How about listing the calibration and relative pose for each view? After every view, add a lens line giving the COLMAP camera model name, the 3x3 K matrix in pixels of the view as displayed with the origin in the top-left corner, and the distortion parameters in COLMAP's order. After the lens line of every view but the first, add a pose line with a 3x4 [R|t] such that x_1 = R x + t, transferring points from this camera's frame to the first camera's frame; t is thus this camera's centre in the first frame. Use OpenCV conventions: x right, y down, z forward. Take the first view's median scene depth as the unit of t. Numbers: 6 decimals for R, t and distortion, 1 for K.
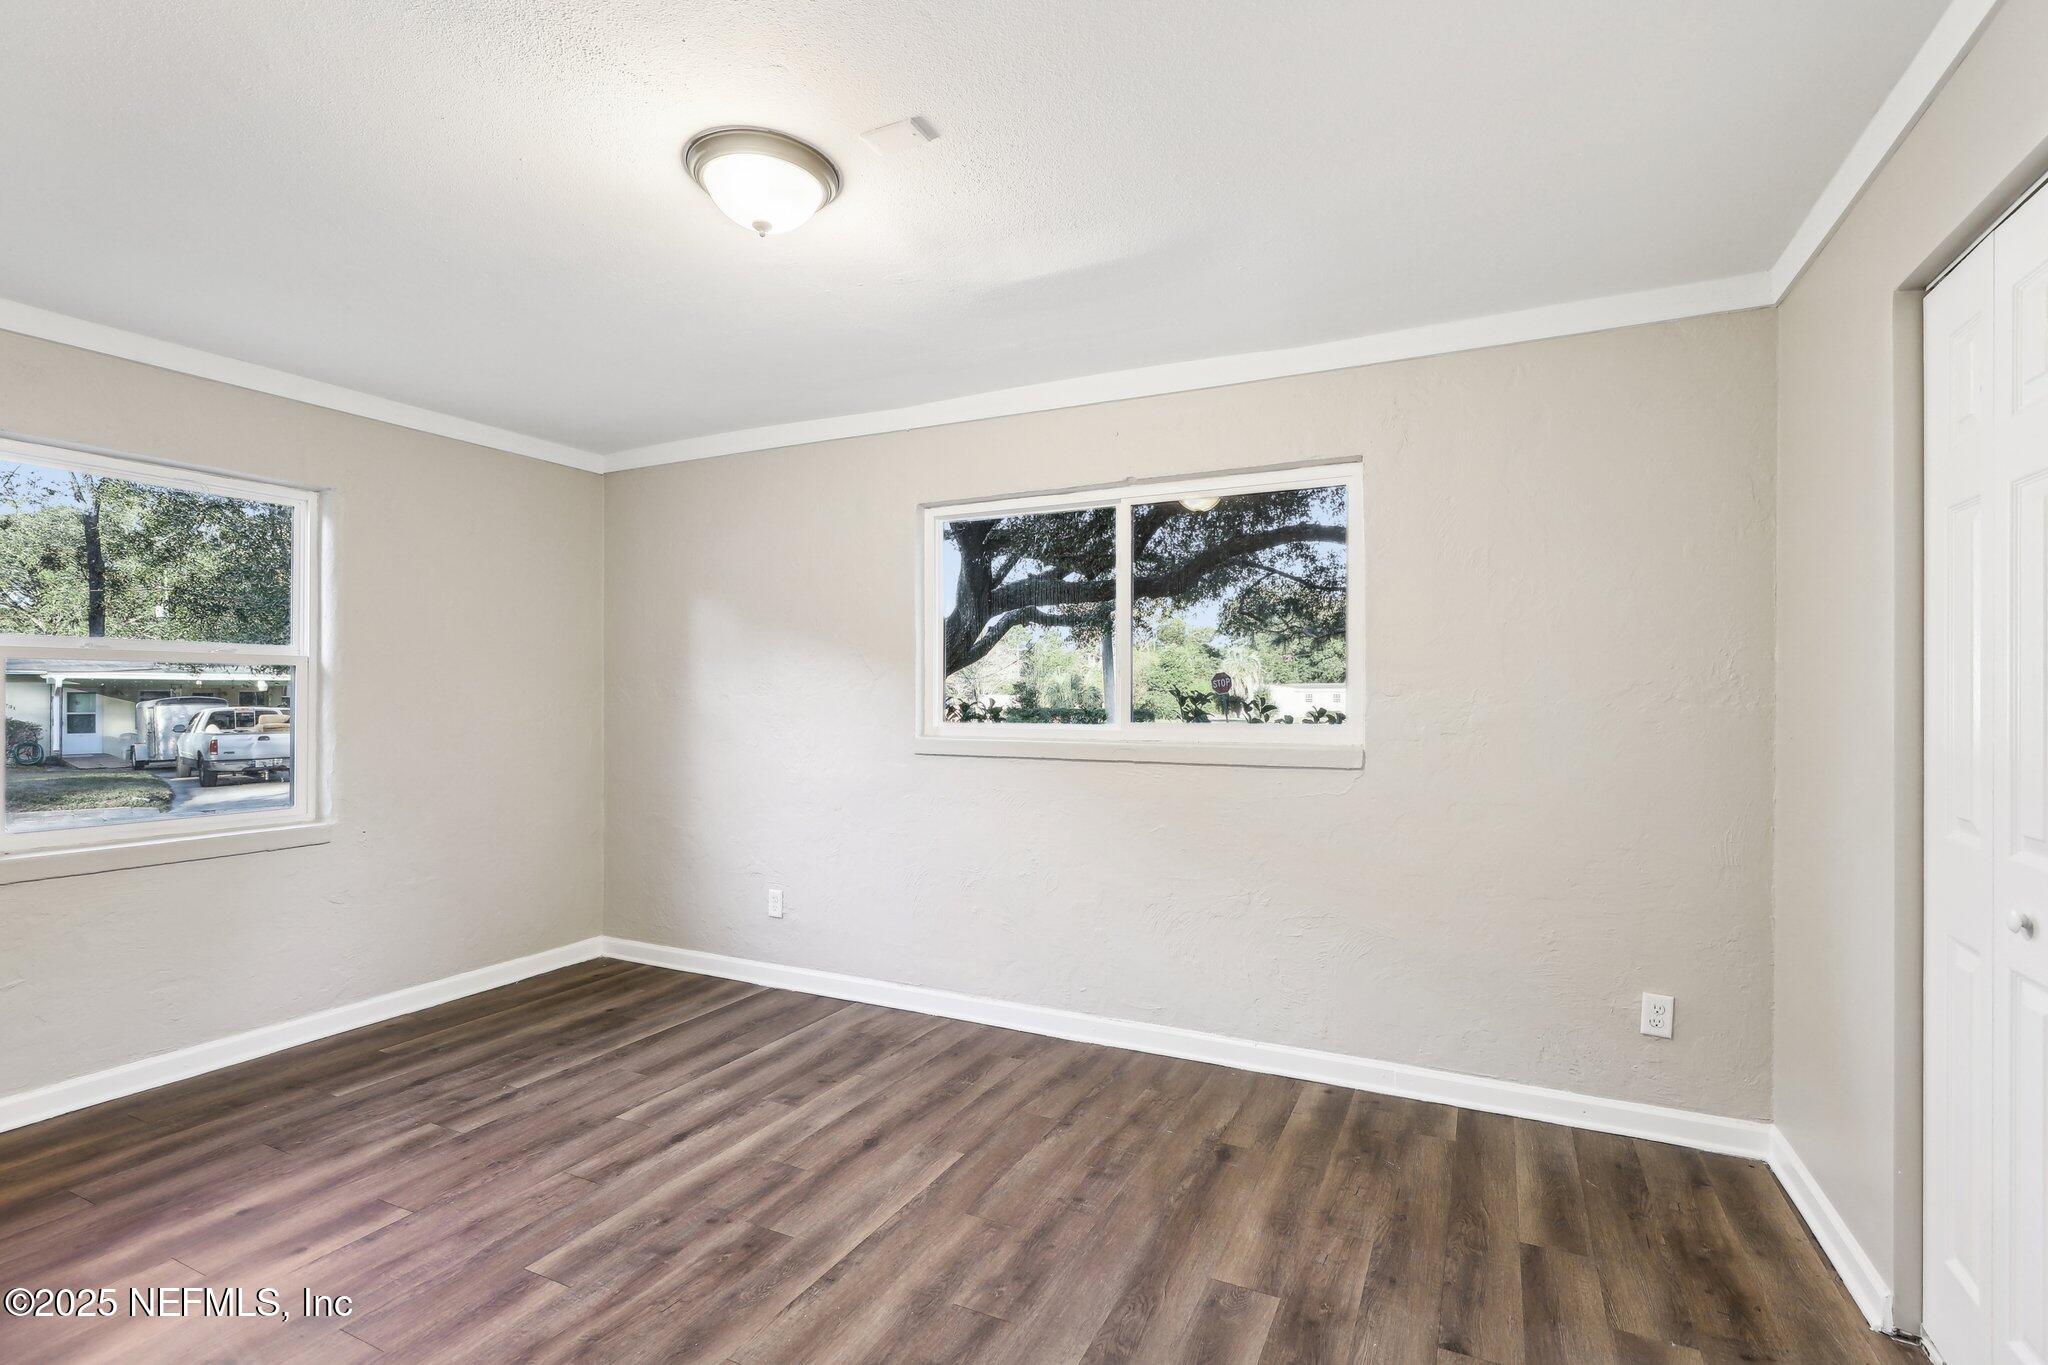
lens RADIAL K [[947.0, 0, 1026.5], [0, 947.0, 685.8], [0, 0, 1]] dist [0.007983, 0.000297]
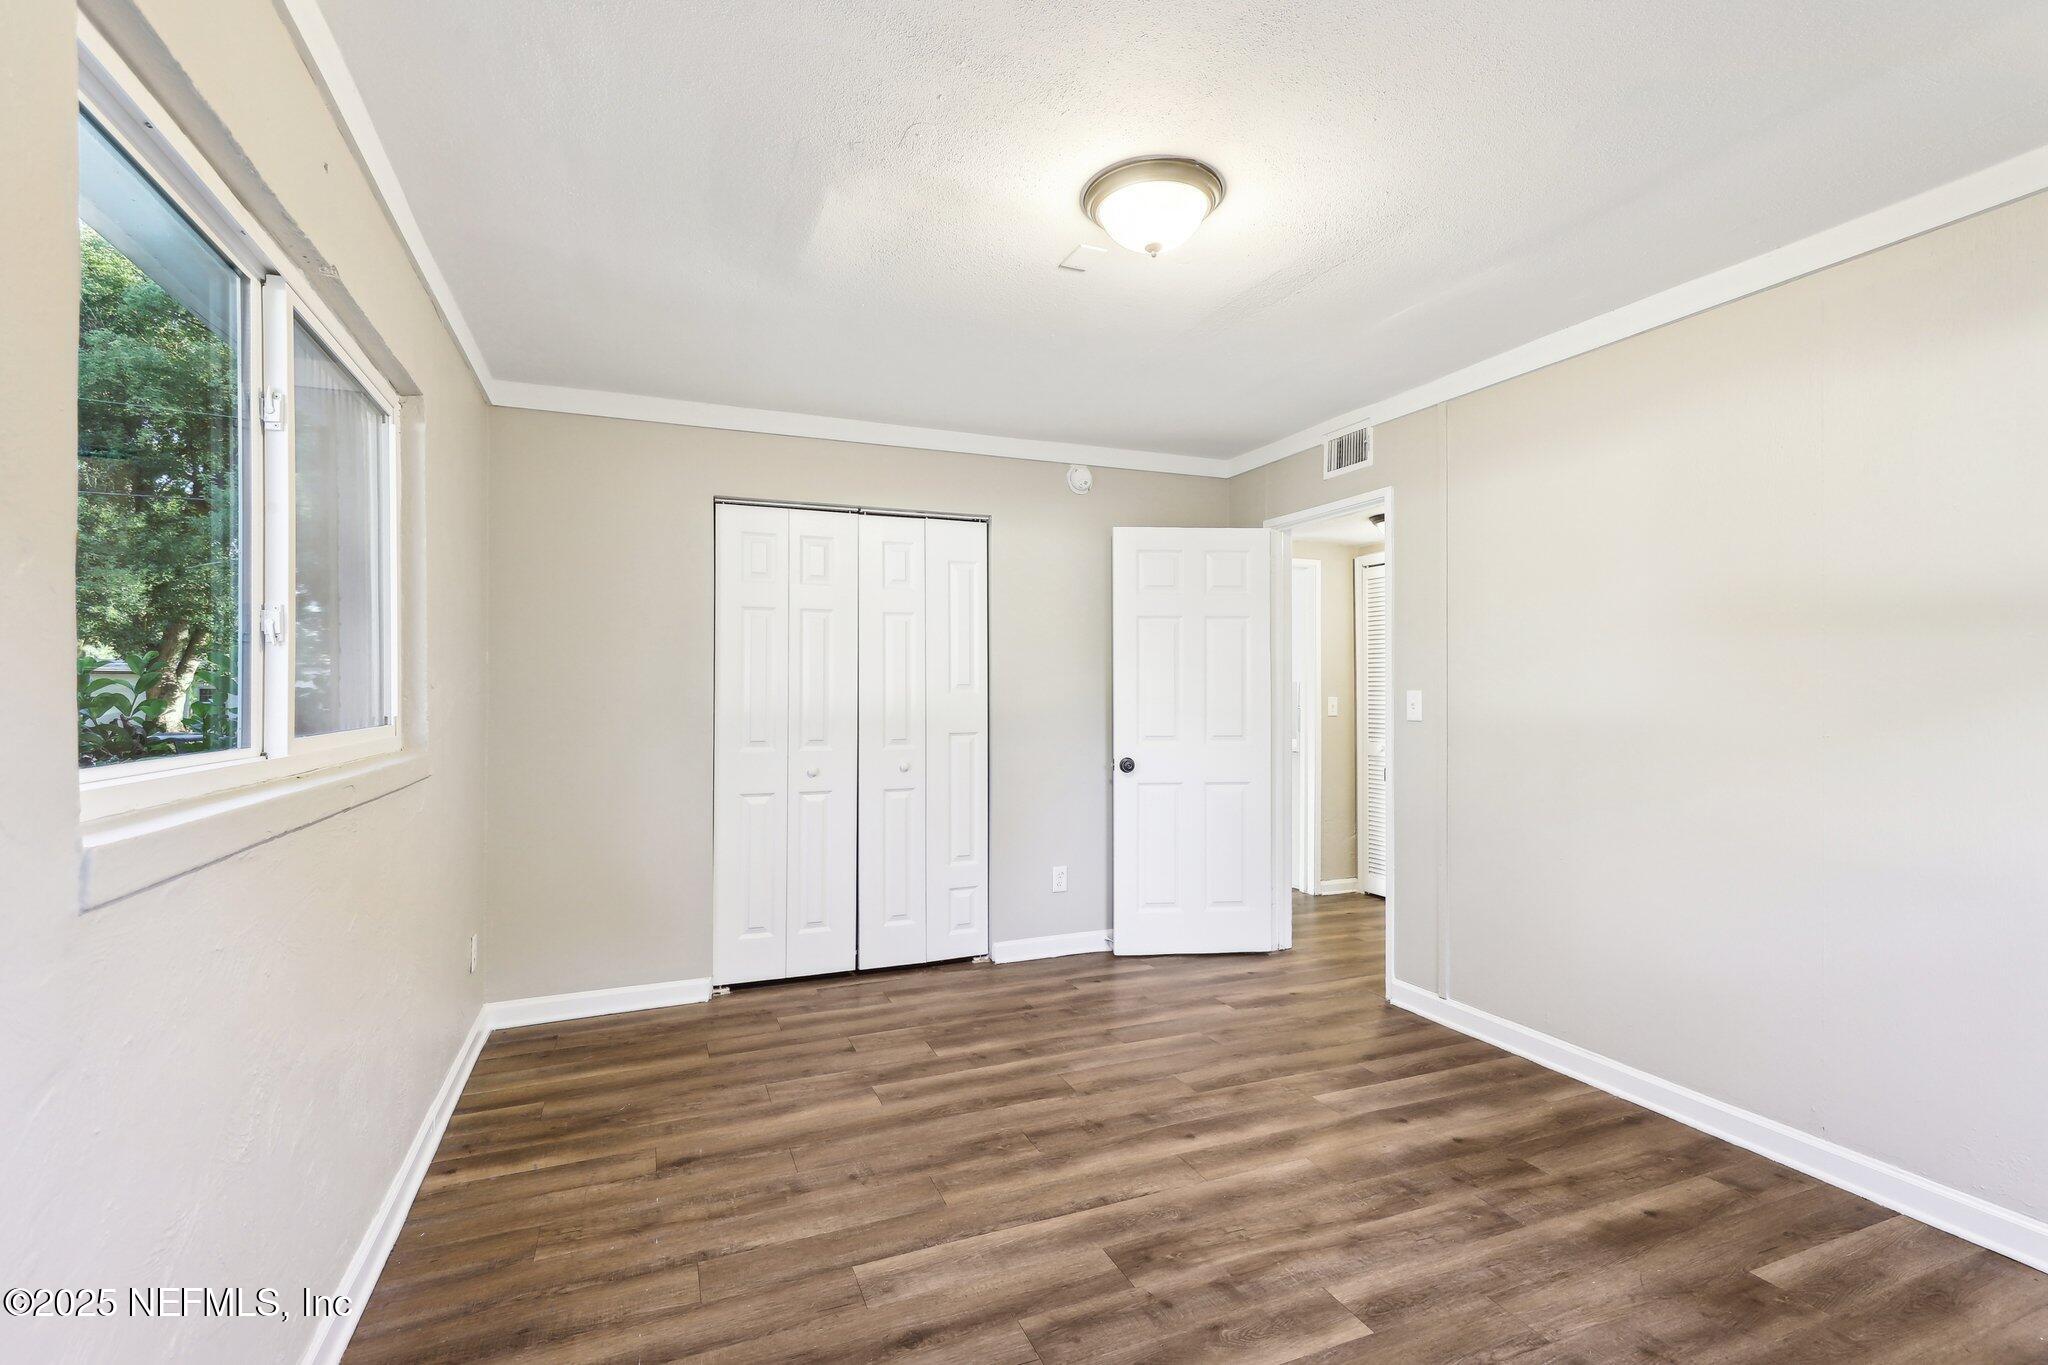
lens RADIAL K [[947.0, 0, 1025.7], [0, 947.0, 693.1], [0, 0, 1]] dist [0.007983, 0.000297]
pose [[-0.750565, 0.005018, 0.660778, -0.817636], [-0.001815, 0.999952, -0.009656, 0.030939], [-0.660794, -0.008447, -0.750520, 1.764769]]
